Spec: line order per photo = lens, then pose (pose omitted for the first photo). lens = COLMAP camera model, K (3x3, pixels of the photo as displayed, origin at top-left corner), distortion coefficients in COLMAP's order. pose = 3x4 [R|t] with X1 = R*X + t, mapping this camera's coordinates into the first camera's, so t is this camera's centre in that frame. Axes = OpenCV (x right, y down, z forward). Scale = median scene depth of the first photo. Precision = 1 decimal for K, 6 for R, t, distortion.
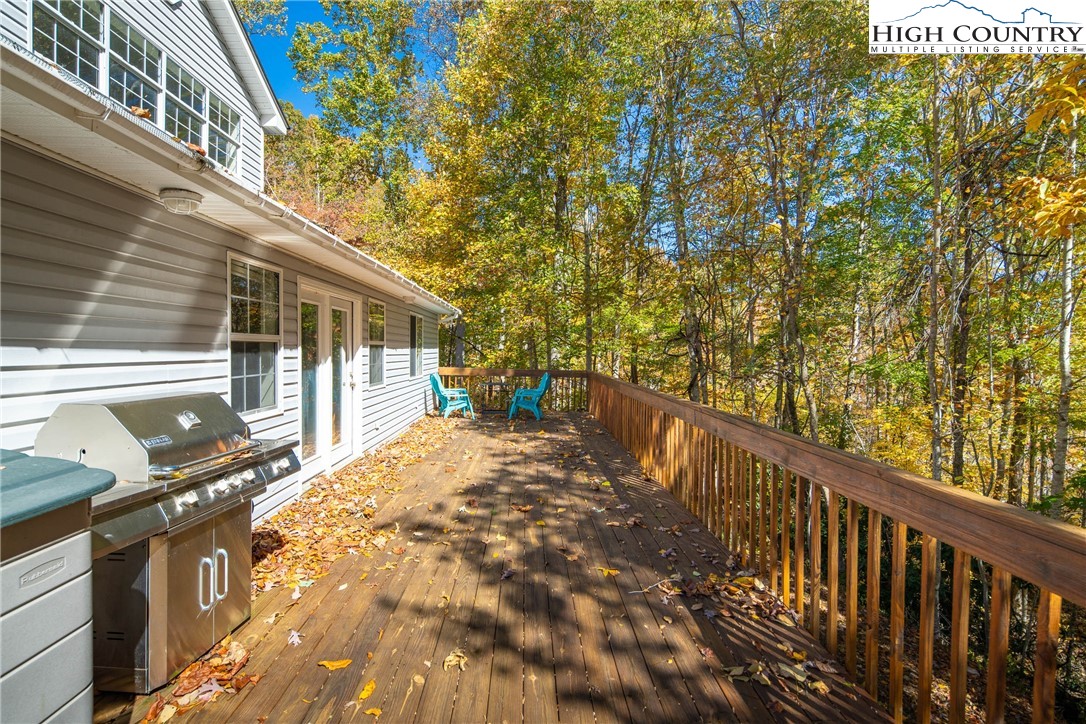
lens RADIAL K [[543.5, 0, 543.0], [0, 543.5, 362.0], [0, 0, 1]] dist [0.000095, 0.000012]
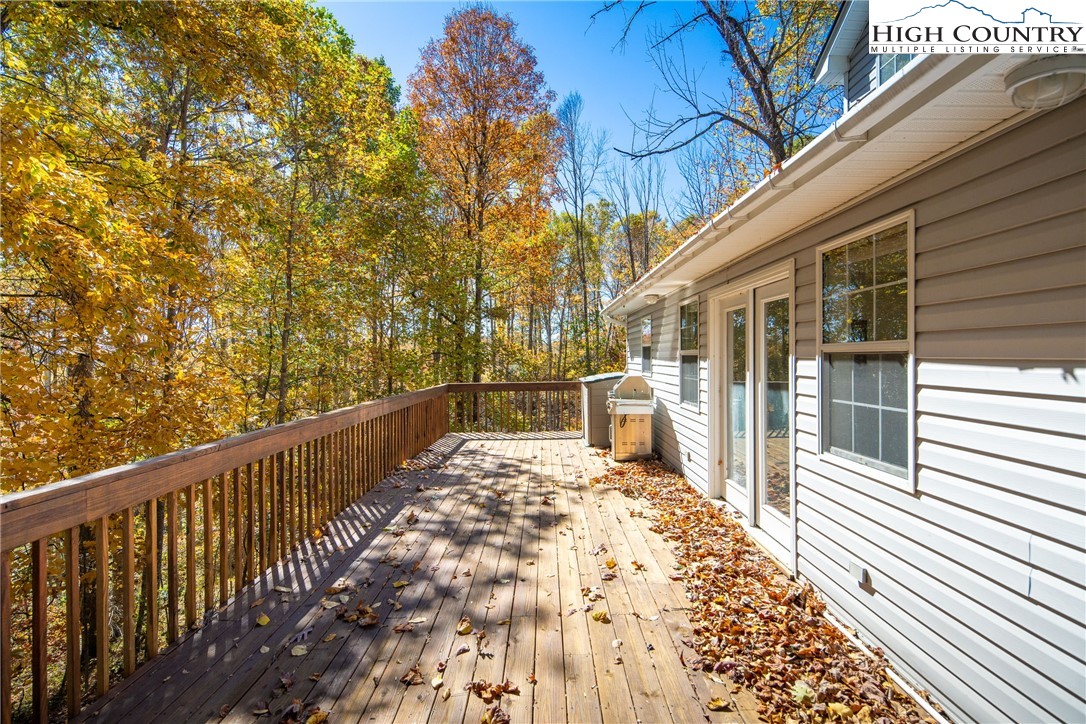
lens RADIAL K [[543.5, 0, 543.0], [0, 543.5, 362.0], [0, 0, 1]] dist [0.000095, 0.000012]
pose [[-0.999443, -0.015024, 0.029786, -0.184724], [-0.014054, 0.999372, 0.032514, -0.066941], [-0.030256, 0.032077, -0.999027, 2.663409]]
